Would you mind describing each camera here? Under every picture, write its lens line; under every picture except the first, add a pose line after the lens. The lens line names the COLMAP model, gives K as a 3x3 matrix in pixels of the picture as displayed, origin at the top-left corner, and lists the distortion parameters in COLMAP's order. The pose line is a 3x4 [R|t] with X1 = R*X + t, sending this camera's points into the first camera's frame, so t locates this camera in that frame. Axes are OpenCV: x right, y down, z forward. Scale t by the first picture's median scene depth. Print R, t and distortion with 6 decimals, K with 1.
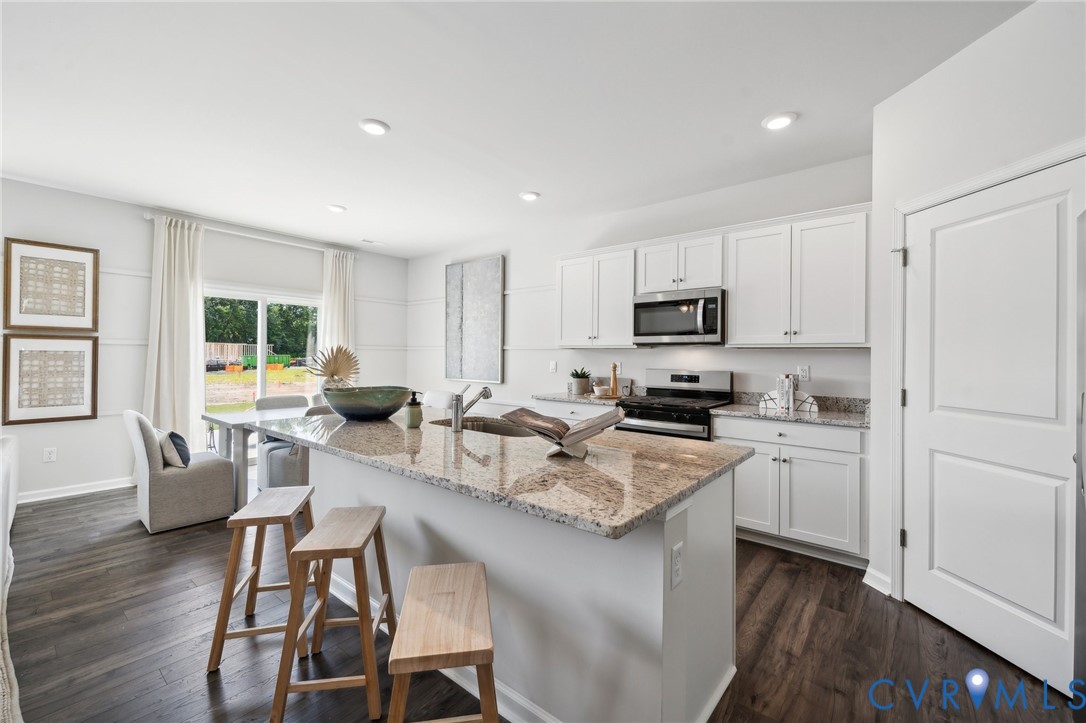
lens RADIAL K [[456.4, 0, 550.0], [0, 456.4, 353.5], [0, 0, 1]] dist [-0.001484, -0.001171]
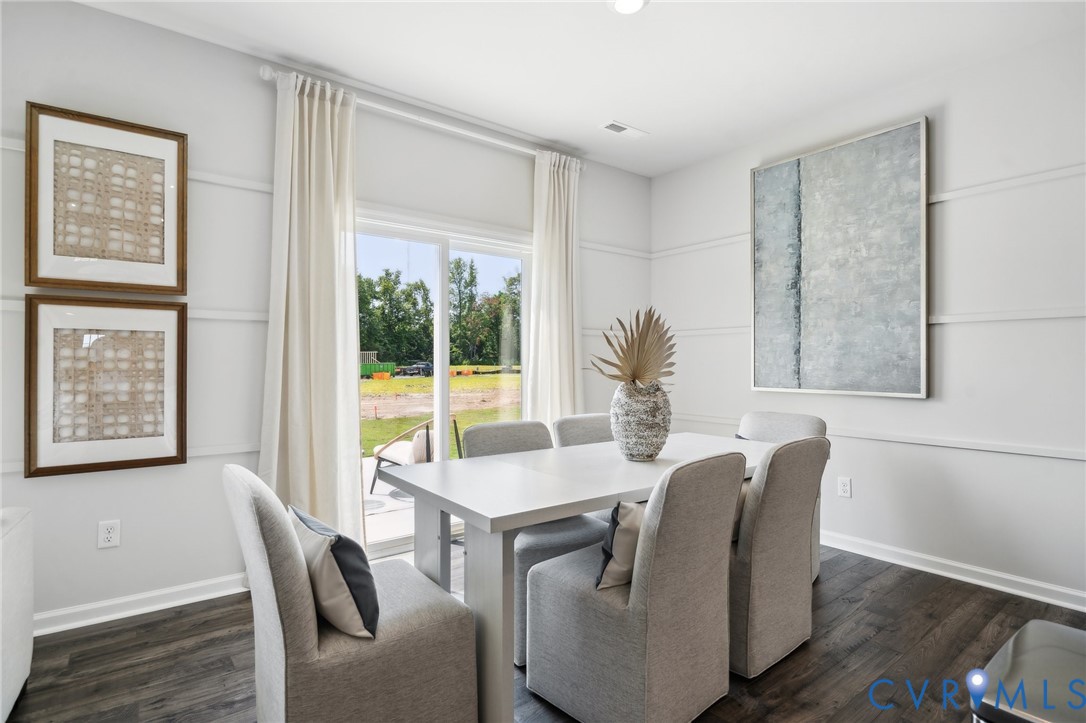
lens RADIAL K [[530.9, 0, 537.5], [0, 530.9, 360.8], [0, 0, 1]] dist [-0.011192, -0.000298]
pose [[0.971472, -0.009801, -0.236950, -0.469699], [0.009709, 0.999952, -0.001556, 0.032675], [0.236954, -0.000789, 0.971521, 0.517458]]
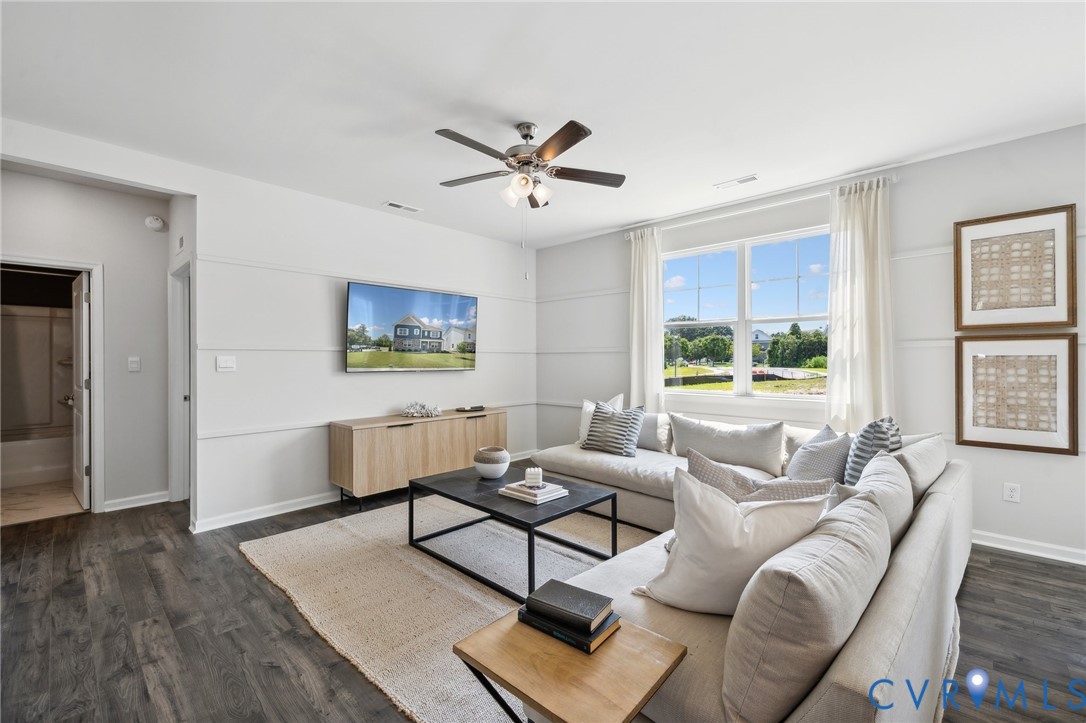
lens RADIAL K [[456.4, 0, 544.4], [0, 456.4, 358.4], [0, 0, 1]] dist [-0.001484, -0.001171]
pose [[-0.072766, -0.010137, -0.997298, -0.270083], [0.010716, 0.999883, -0.010946, -0.001119], [0.997291, -0.011484, -0.072648, 0.266692]]
